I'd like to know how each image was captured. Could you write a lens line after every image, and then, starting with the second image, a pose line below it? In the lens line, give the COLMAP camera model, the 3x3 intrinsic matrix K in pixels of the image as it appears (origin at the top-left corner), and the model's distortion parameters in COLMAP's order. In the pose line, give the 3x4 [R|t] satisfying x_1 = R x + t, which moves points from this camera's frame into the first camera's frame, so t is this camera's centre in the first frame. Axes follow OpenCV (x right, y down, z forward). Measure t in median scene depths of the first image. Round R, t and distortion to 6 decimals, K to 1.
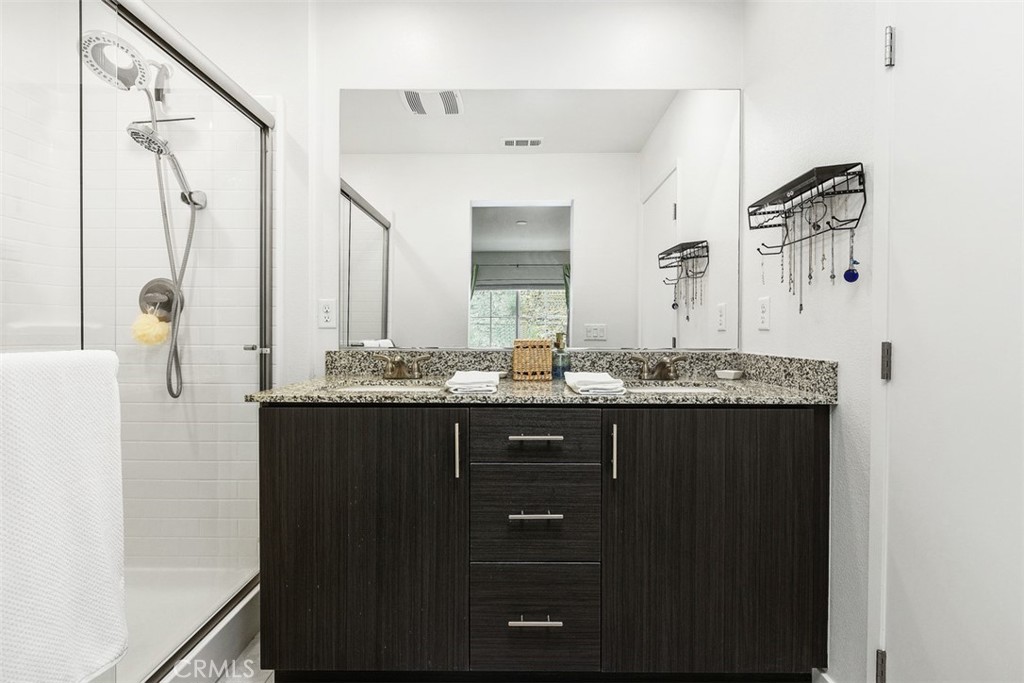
lens RADIAL K [[455.0, 0, 515.8], [0, 455.0, 331.8], [0, 0, 1]] dist [0.000862, -0.000465]
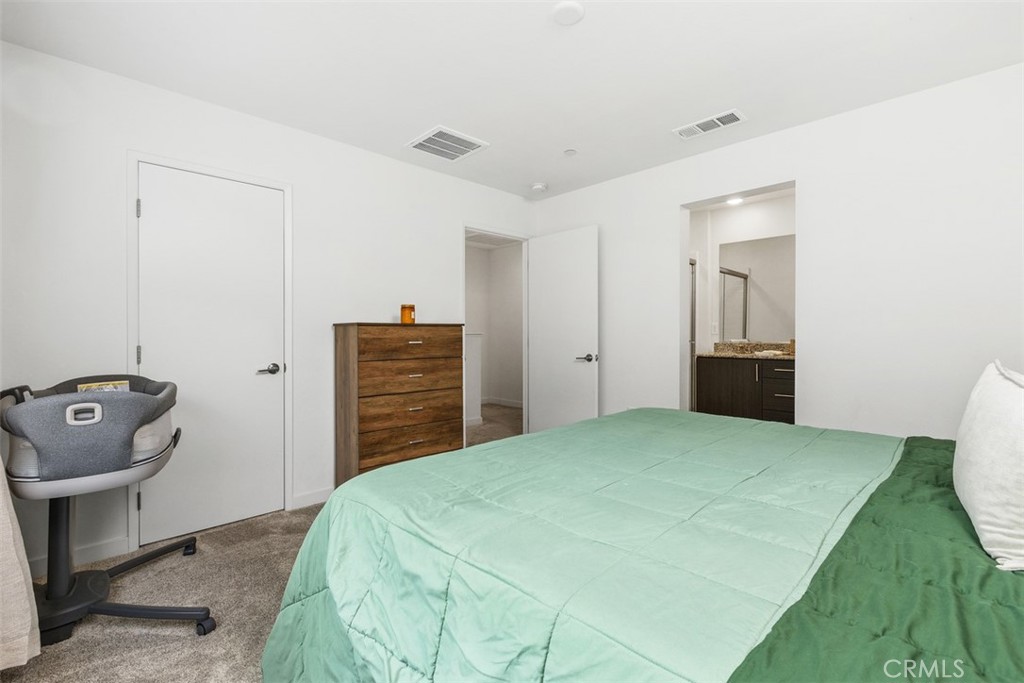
lens RADIAL K [[455.0, 0, 515.8], [0, 455.0, 331.8], [0, 0, 1]] dist [0.000862, -0.000465]
pose [[0.704059, -0.001629, -0.710139, 0.677858], [-0.002407, 0.999986, -0.004680, -0.006346], [0.710137, 0.005004, 0.704046, -1.753975]]
